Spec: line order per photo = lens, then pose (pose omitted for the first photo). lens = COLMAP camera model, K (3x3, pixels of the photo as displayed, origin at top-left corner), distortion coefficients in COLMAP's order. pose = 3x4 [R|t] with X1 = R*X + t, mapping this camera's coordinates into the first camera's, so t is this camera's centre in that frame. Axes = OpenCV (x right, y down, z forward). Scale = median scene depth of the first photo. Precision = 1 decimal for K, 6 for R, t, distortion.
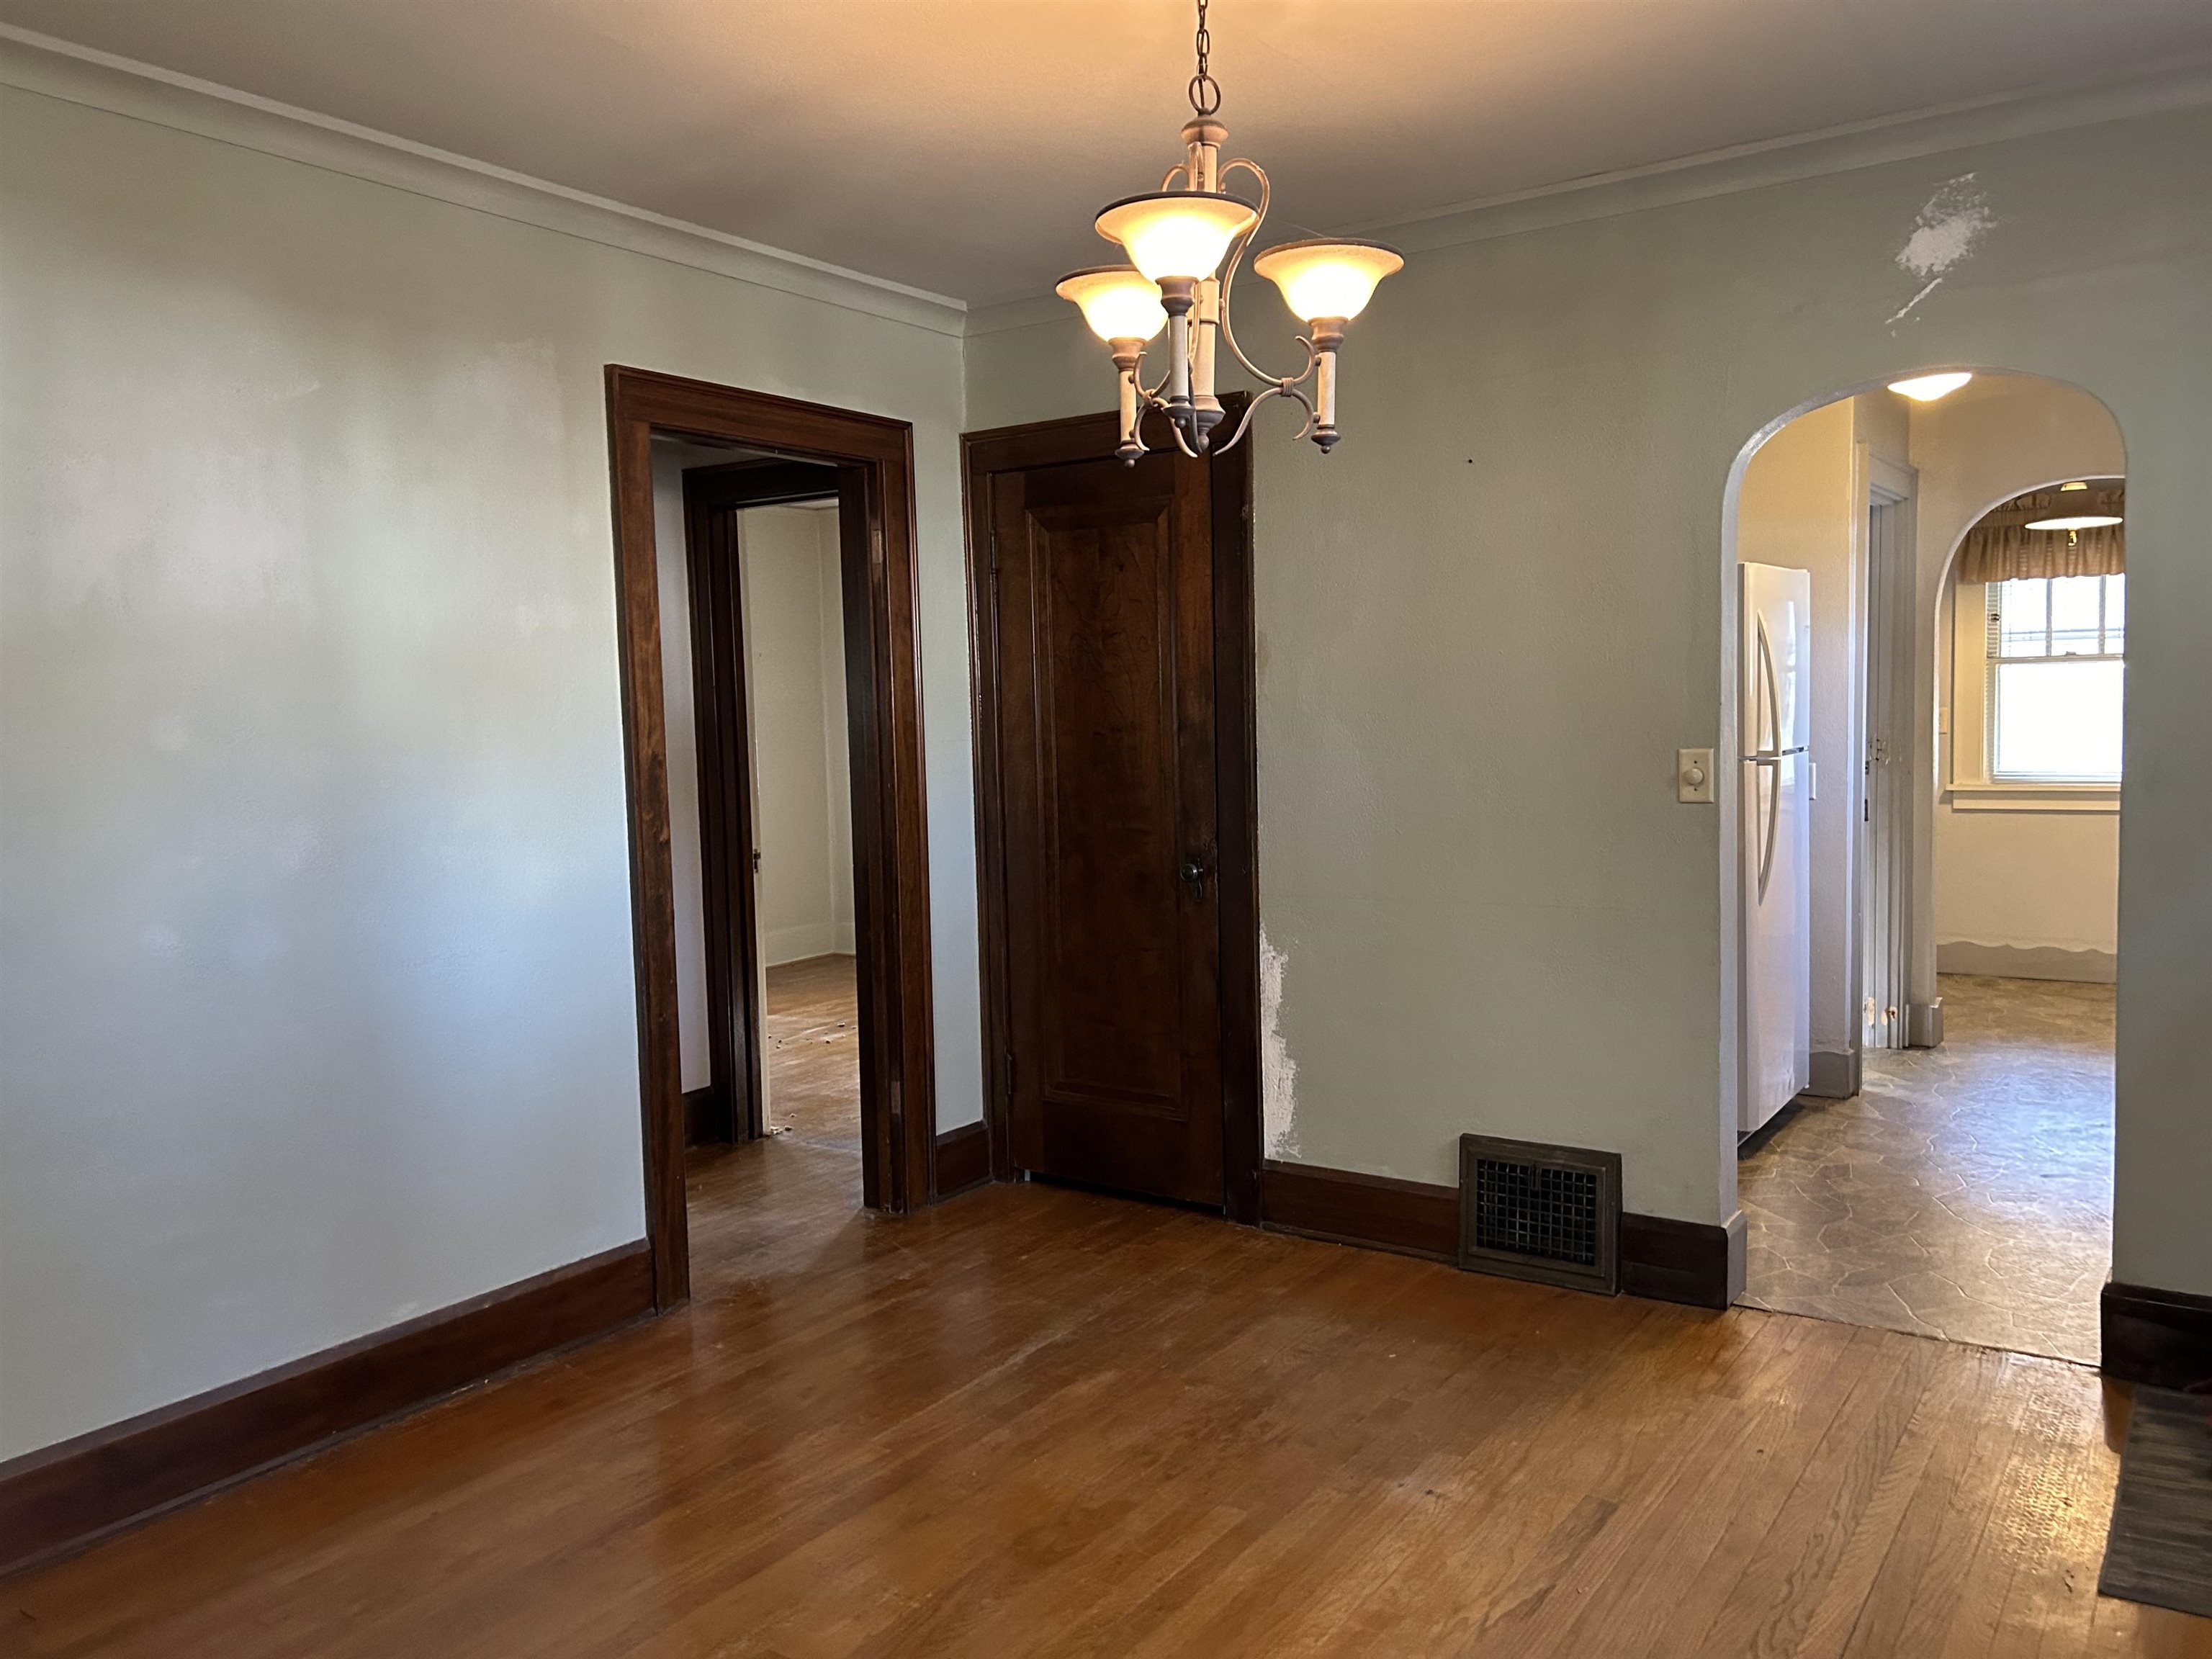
lens RADIAL K [[1666.2, 0, 1106.0], [0, 1666.2, 829.5], [0, 0, 1]] dist [0.021905, 0.004452]
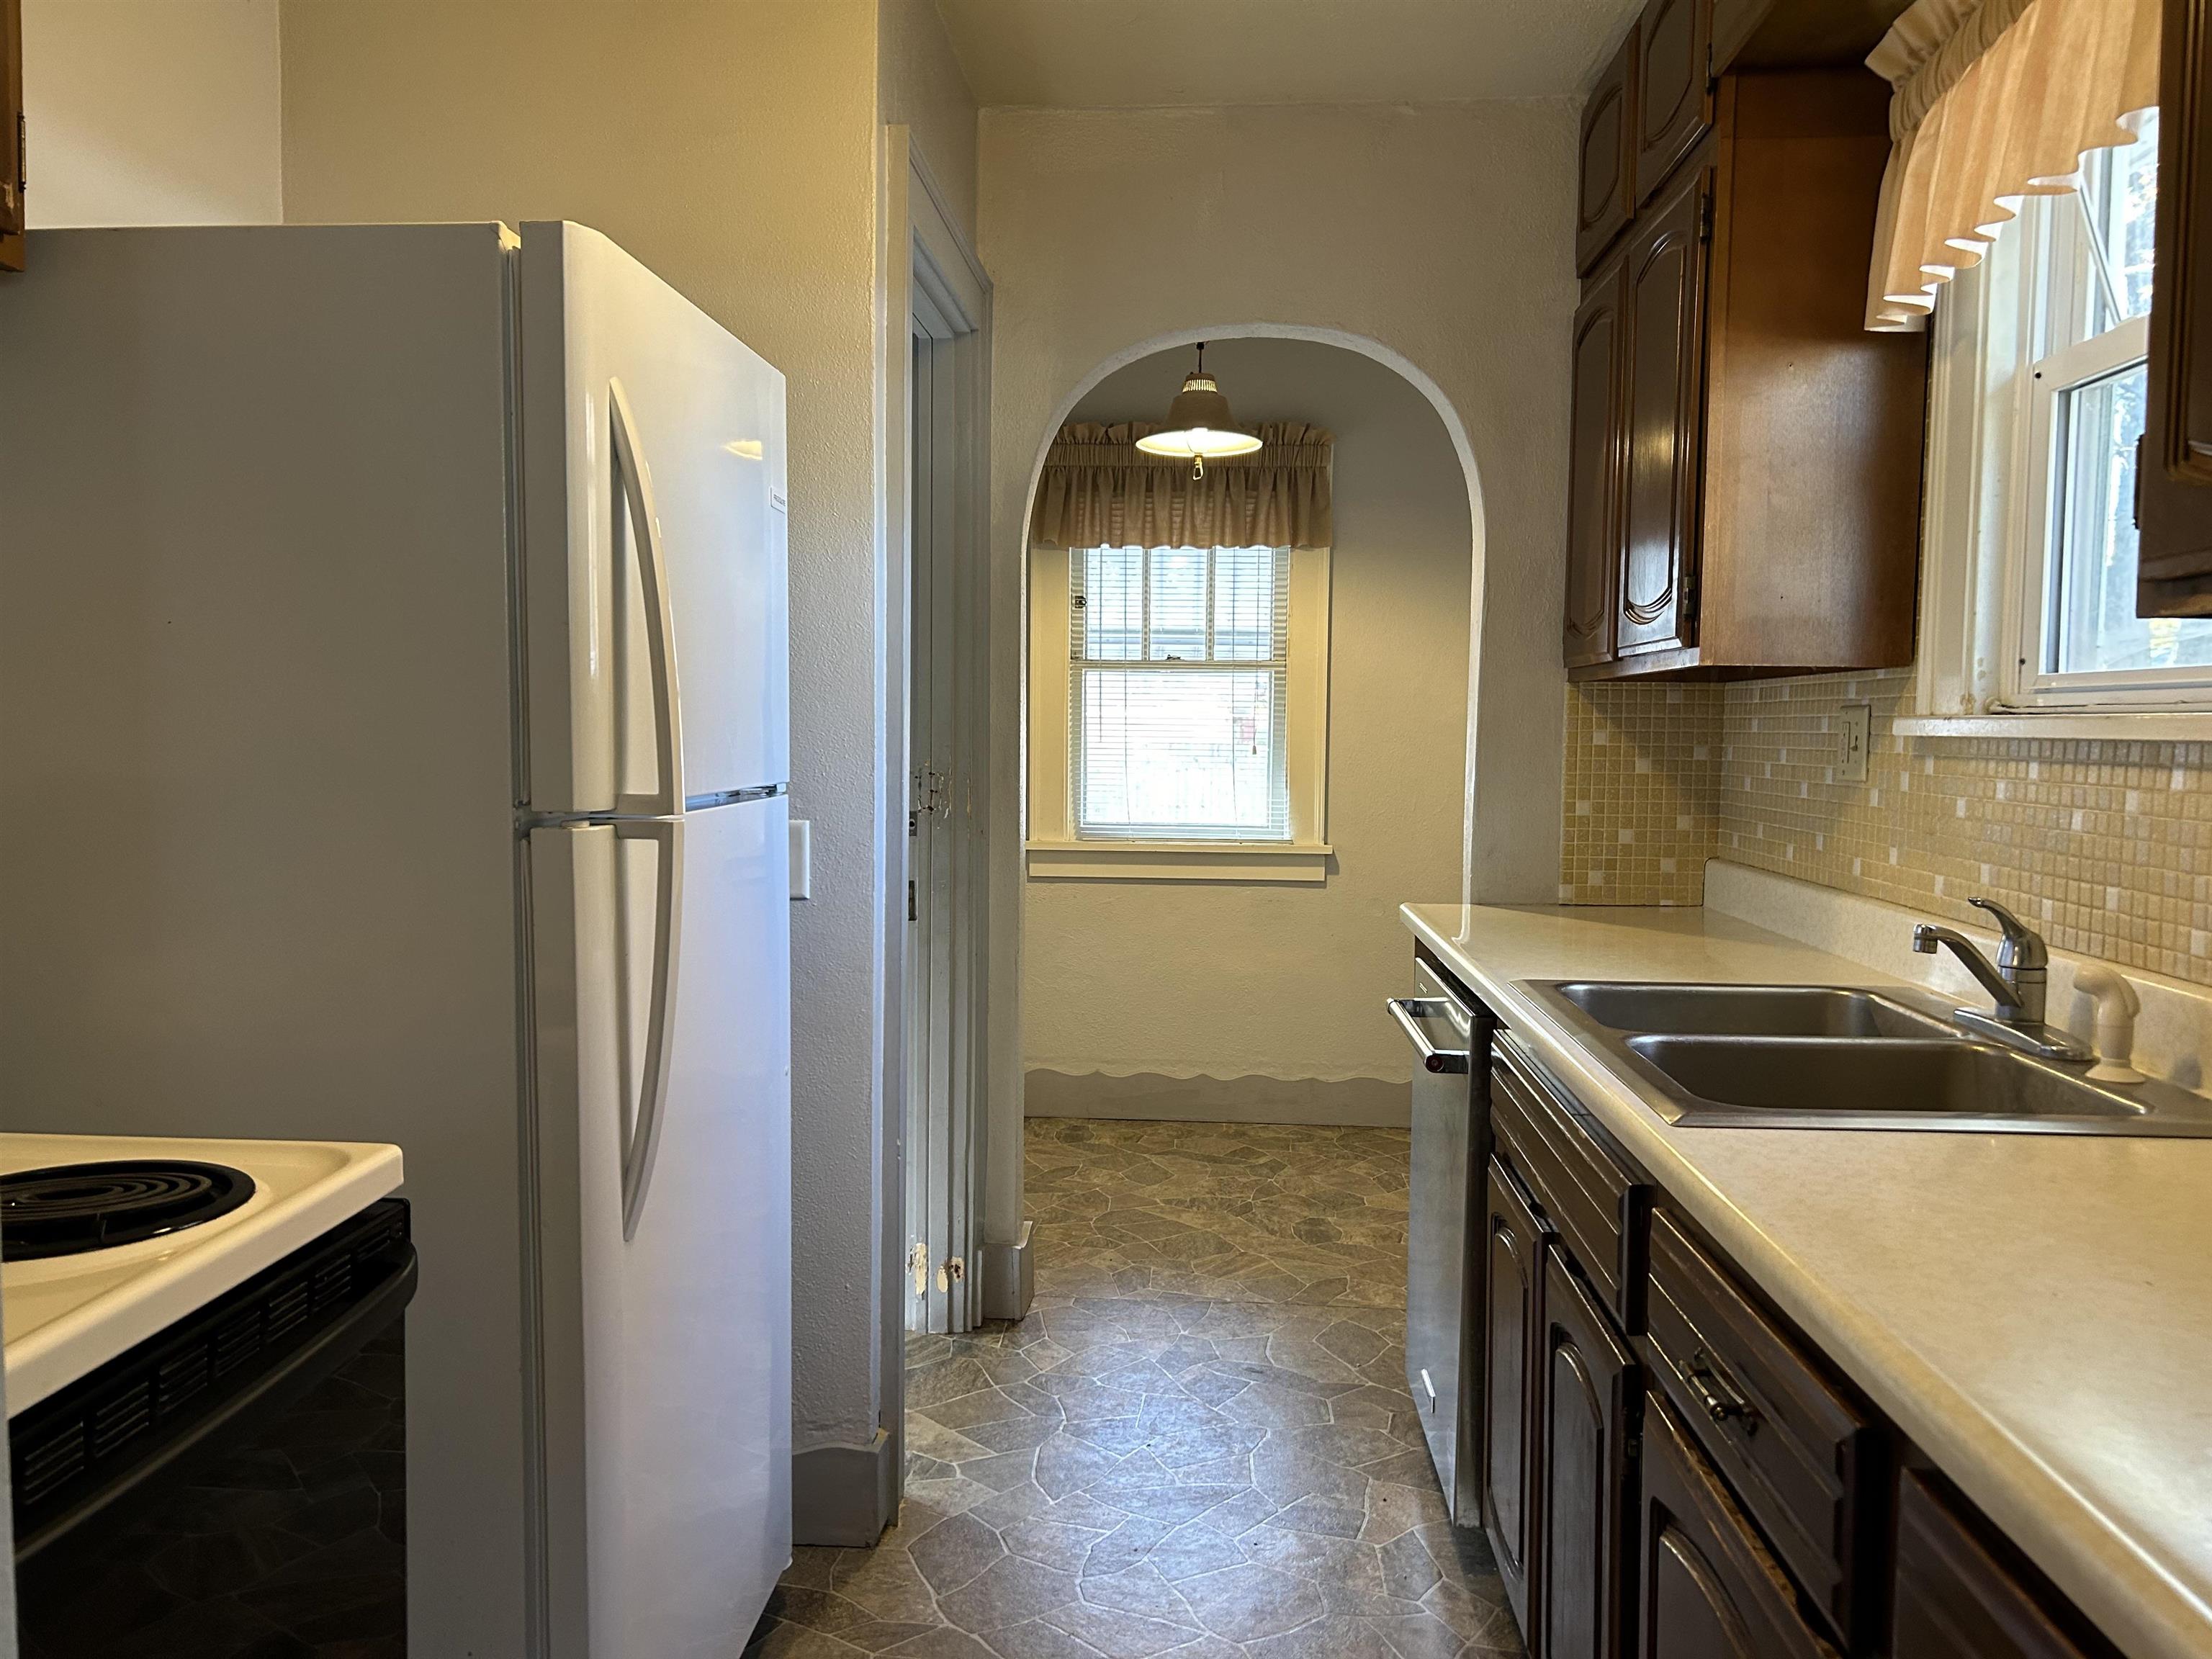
lens RADIAL K [[1642.6, 0, 1116.1], [0, 1642.6, 840.4], [0, 0, 1]] dist [0.064879, -0.004125]
pose [[0.853677, -0.000278, 0.520802, 0.230468], [0.005705, 0.999945, -0.008817, -0.026111], [-0.520771, 0.010498, 0.853632, 0.504632]]
